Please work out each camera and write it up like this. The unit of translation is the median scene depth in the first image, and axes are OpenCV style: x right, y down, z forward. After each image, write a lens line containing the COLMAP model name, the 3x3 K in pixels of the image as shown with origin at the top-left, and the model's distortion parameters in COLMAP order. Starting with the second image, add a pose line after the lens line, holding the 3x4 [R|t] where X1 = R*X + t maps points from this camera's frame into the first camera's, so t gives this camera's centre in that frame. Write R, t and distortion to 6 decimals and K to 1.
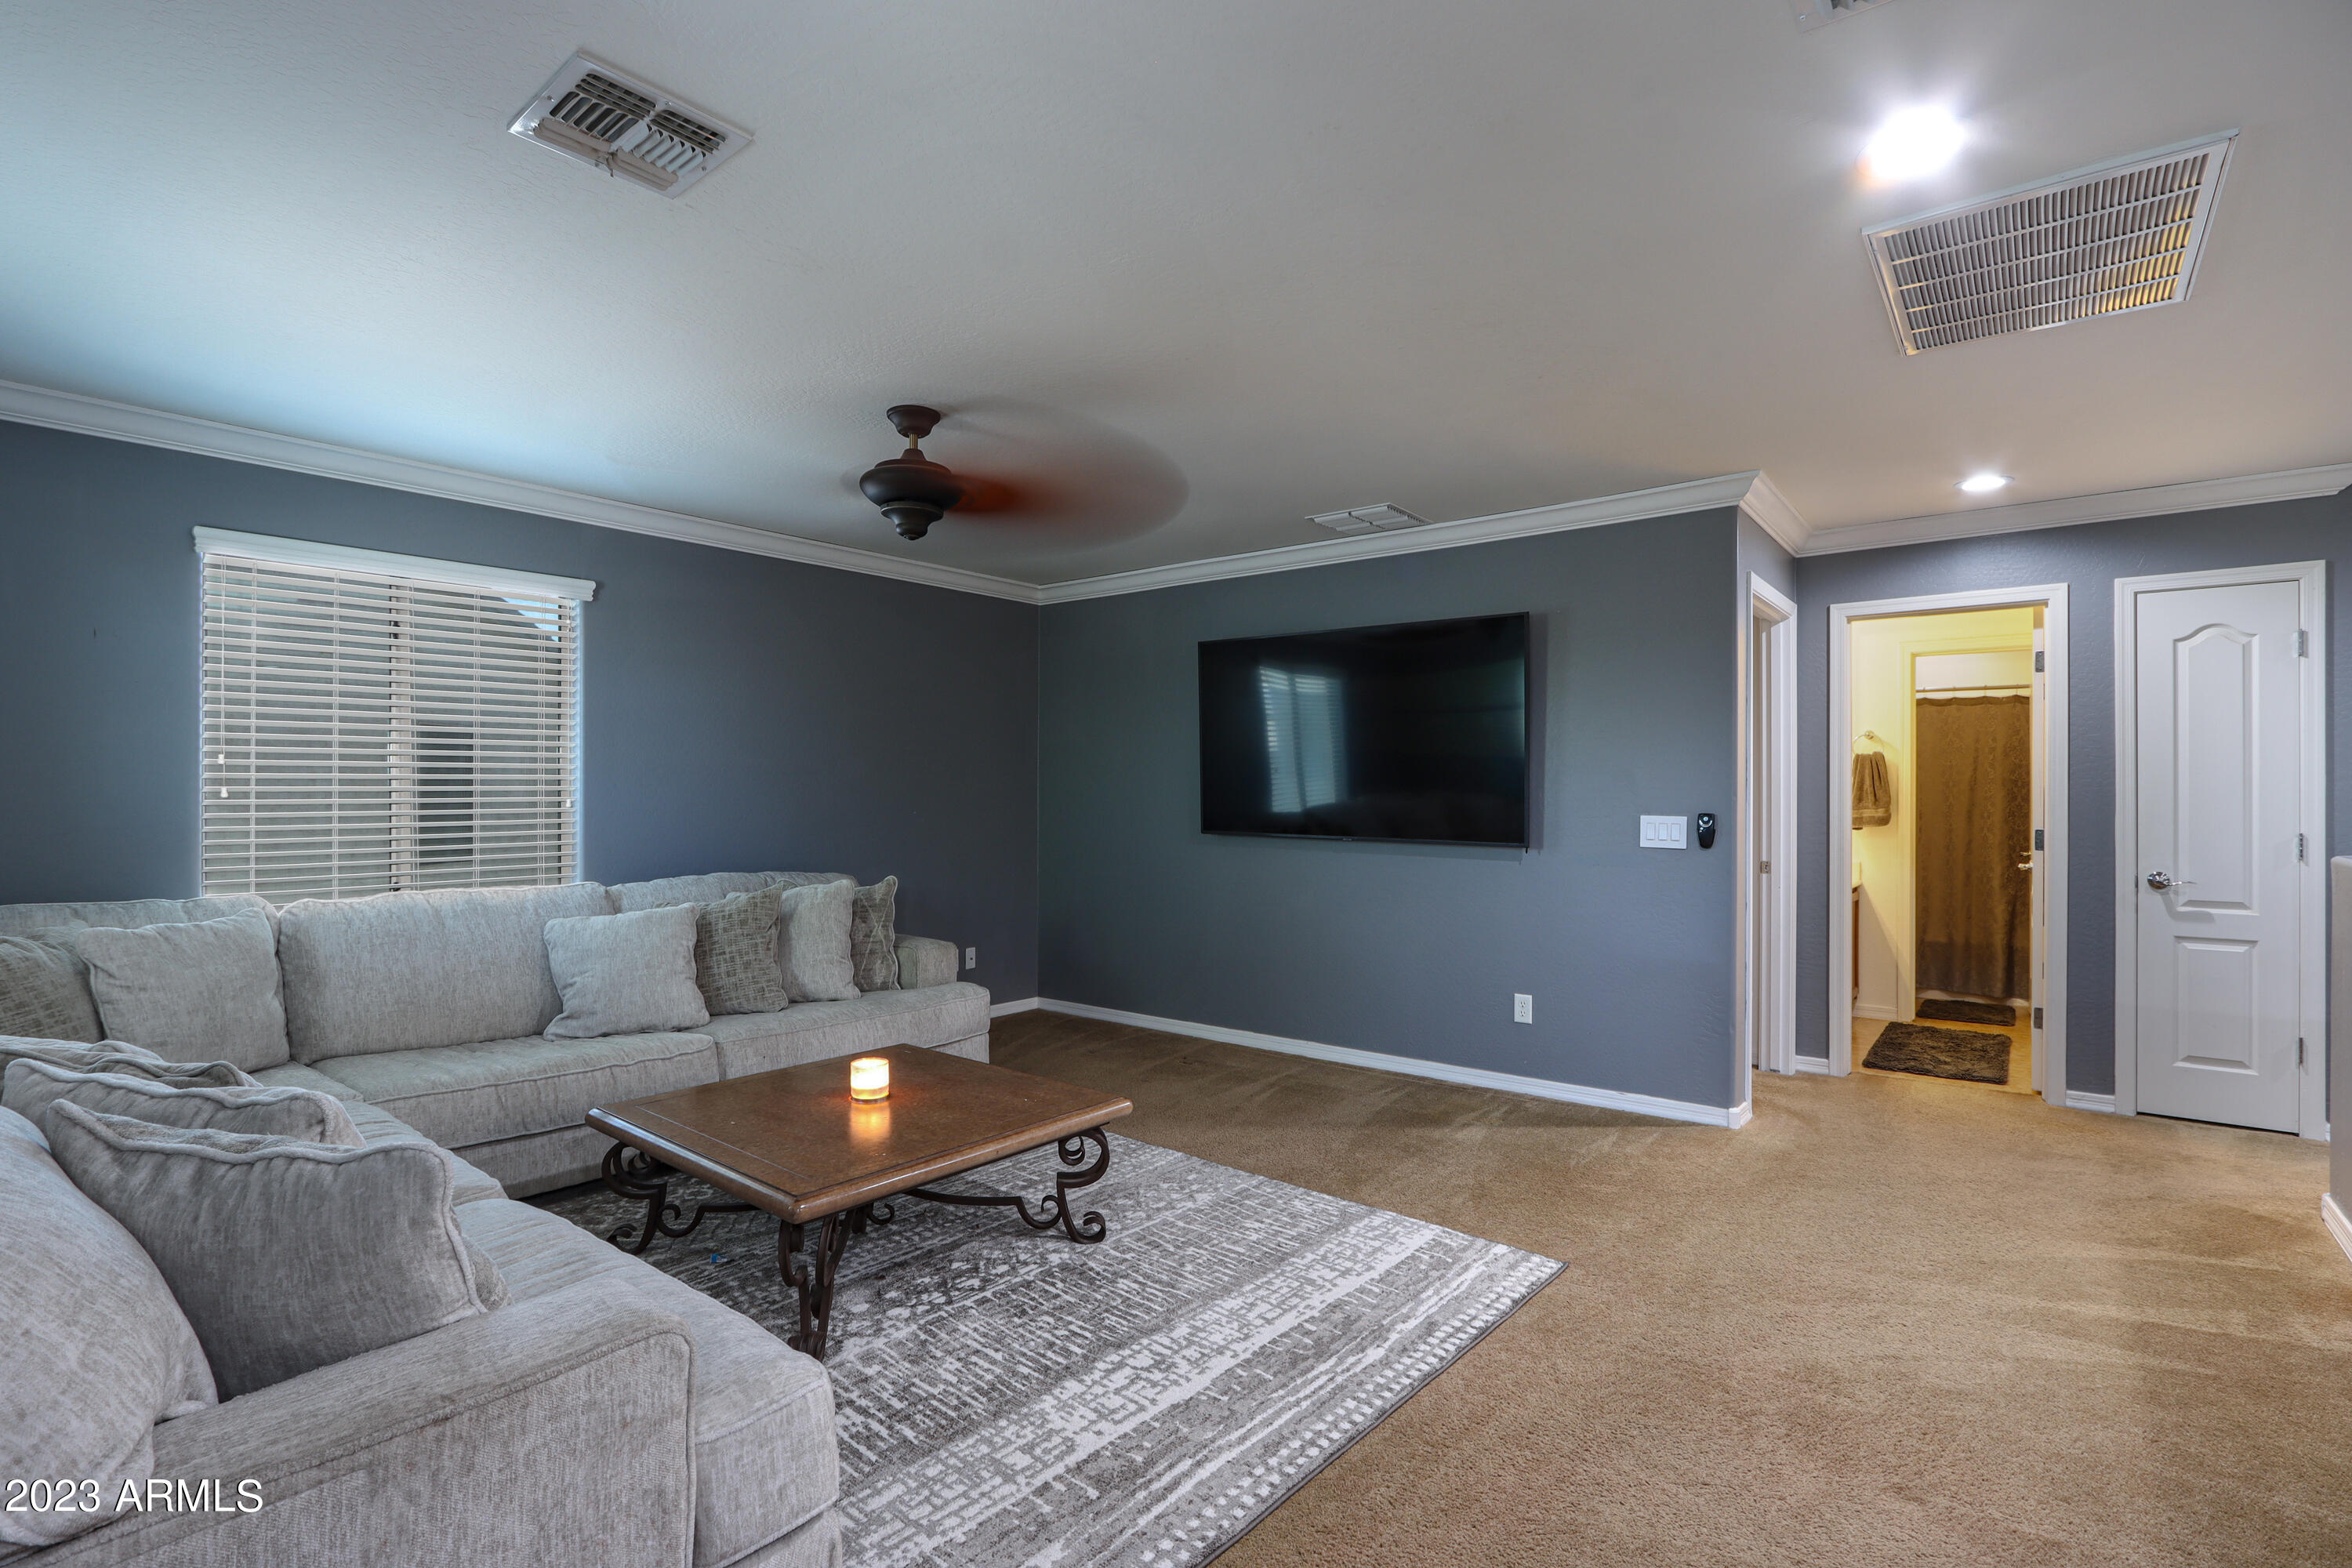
lens RADIAL K [[1097.2, 0, 1176.0], [0, 1097.2, 784.0], [0, 0, 1]] dist [-0.024031, 0.000355]
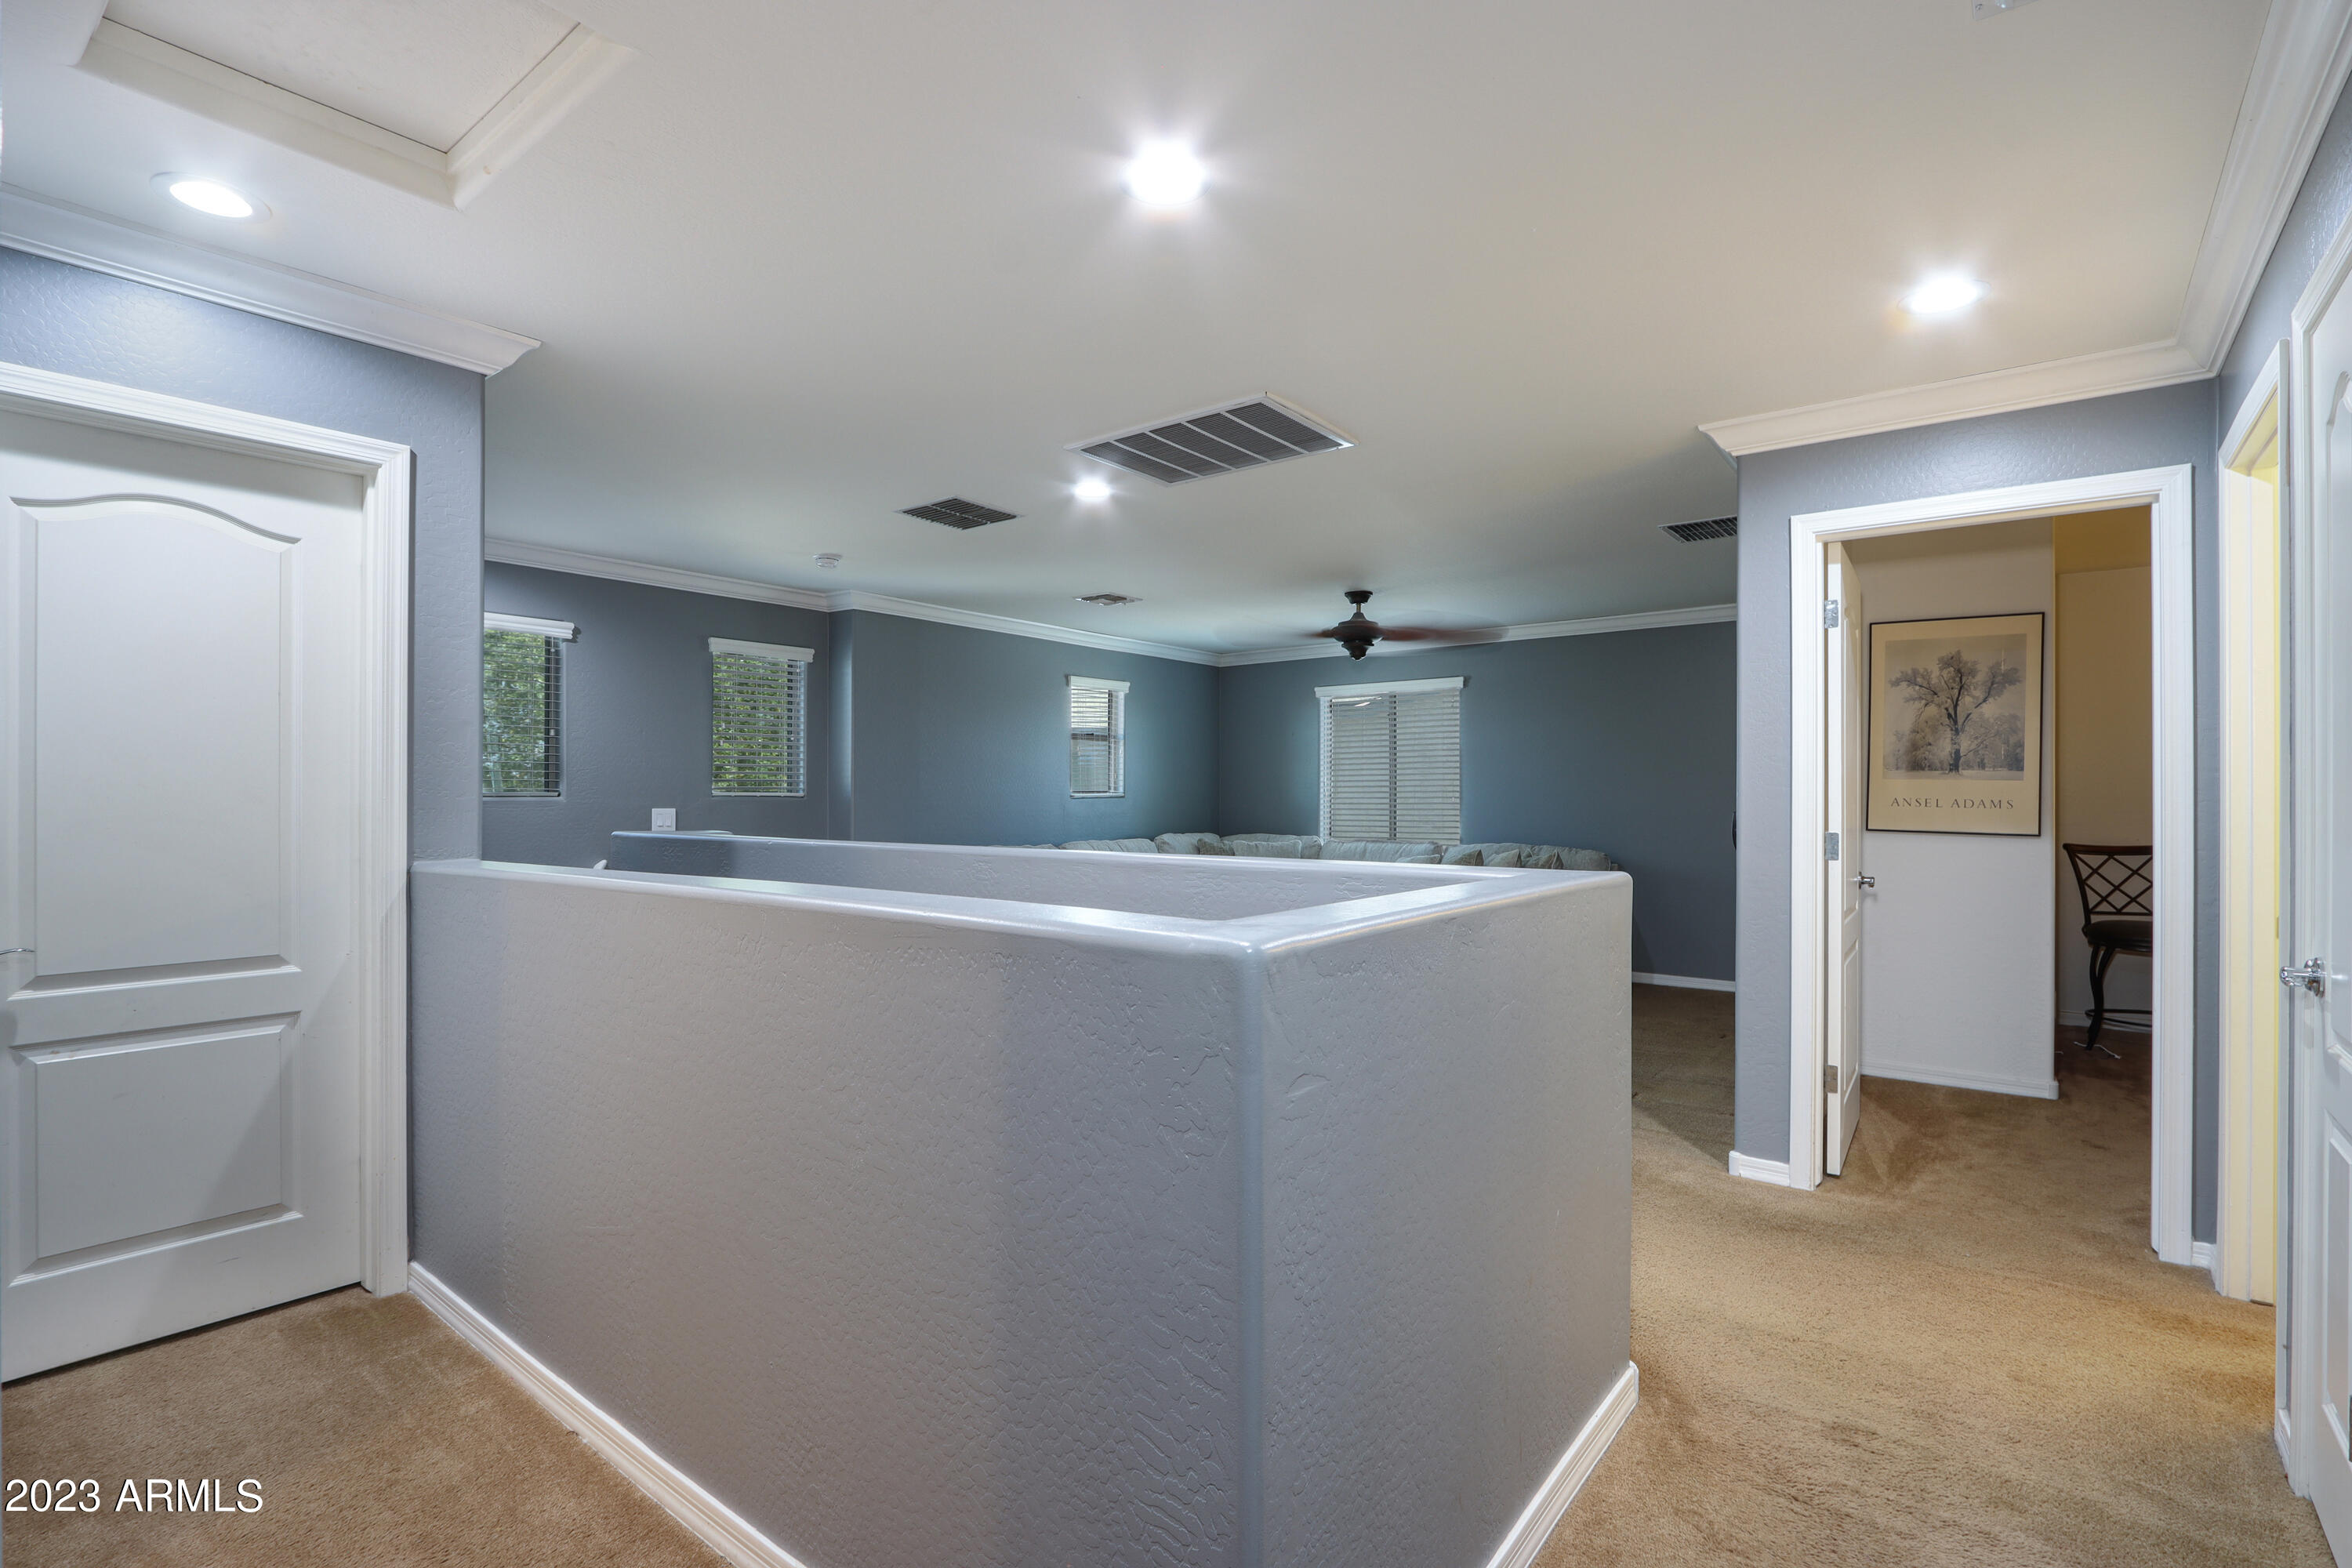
lens RADIAL K [[1097.2, 0, 1176.0], [0, 1097.2, 784.0], [0, 0, 1]] dist [-0.024031, 0.000355]
pose [[0.001284, -0.008362, -0.999964, 2.139984], [0.008658, 0.999928, -0.008350, 0.005344], [0.999962, -0.008647, 0.001356, 0.881120]]
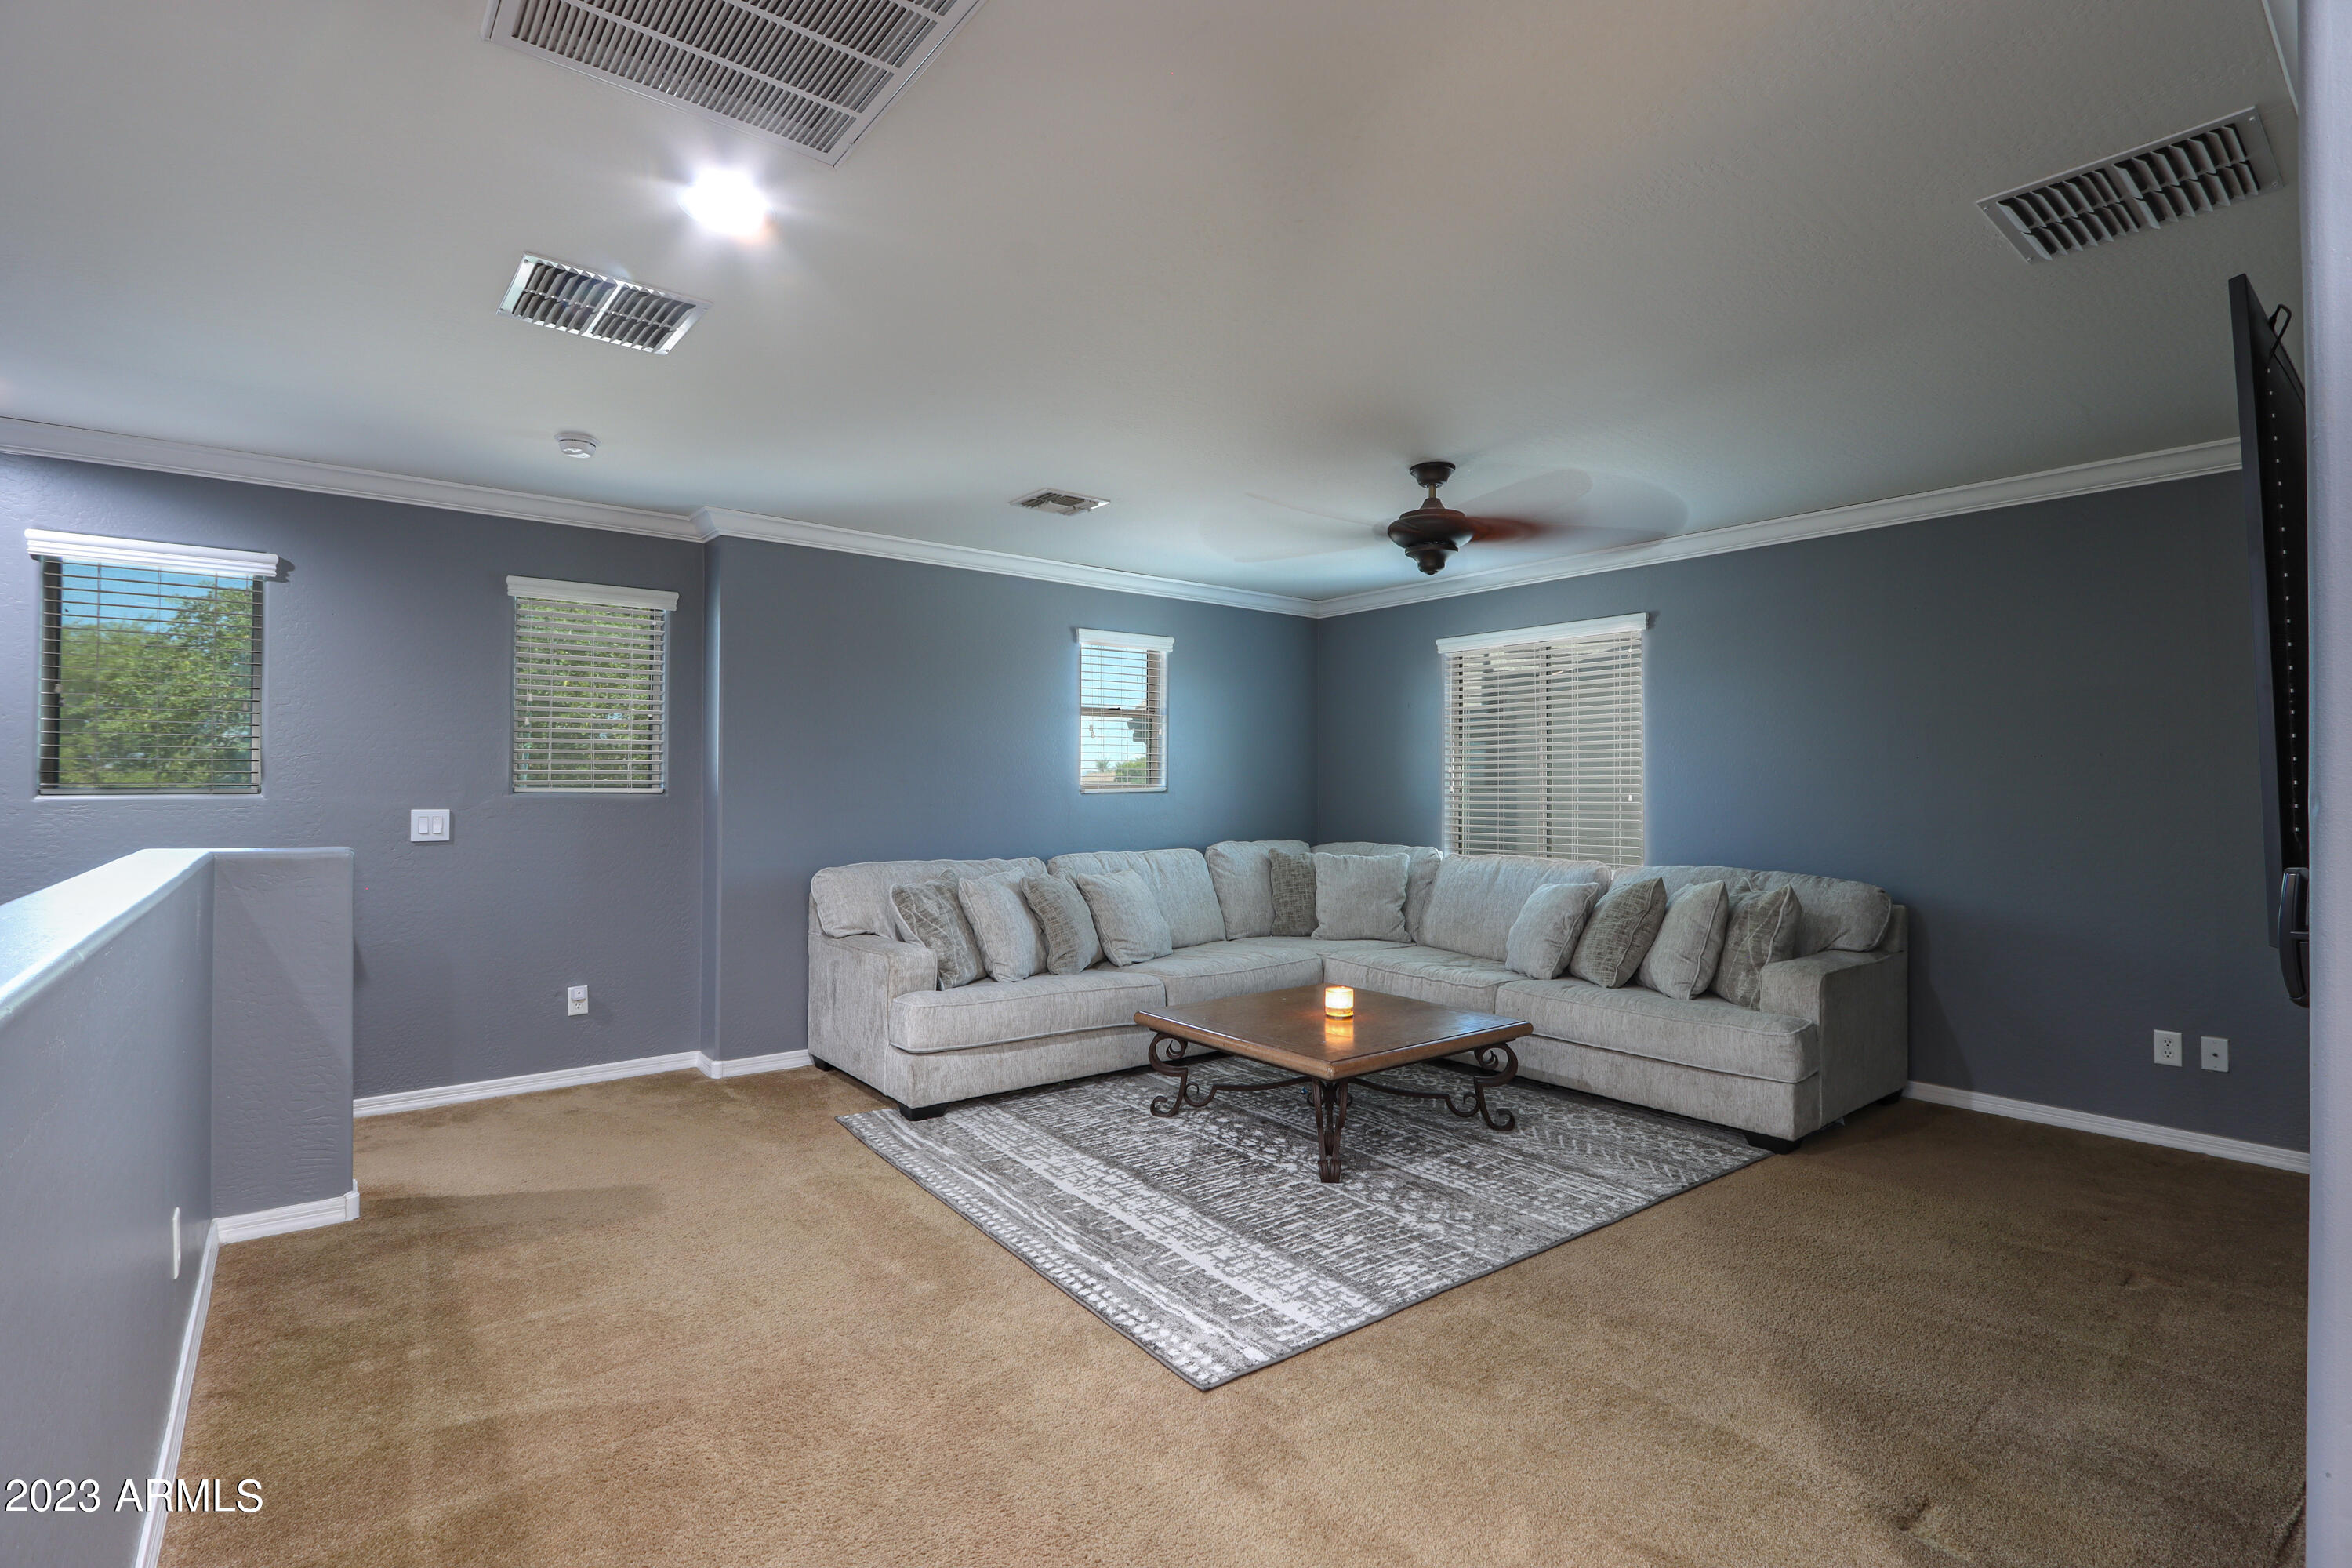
lens RADIAL K [[1097.2, 0, 1176.0], [0, 1097.2, 784.0], [0, 0, 1]] dist [-0.024031, 0.000355]
pose [[-0.214251, -0.000533, -0.976779, 1.252329], [0.008401, 0.999962, -0.002388, 0.003126], [0.976743, -0.008717, -0.214238, 1.270511]]
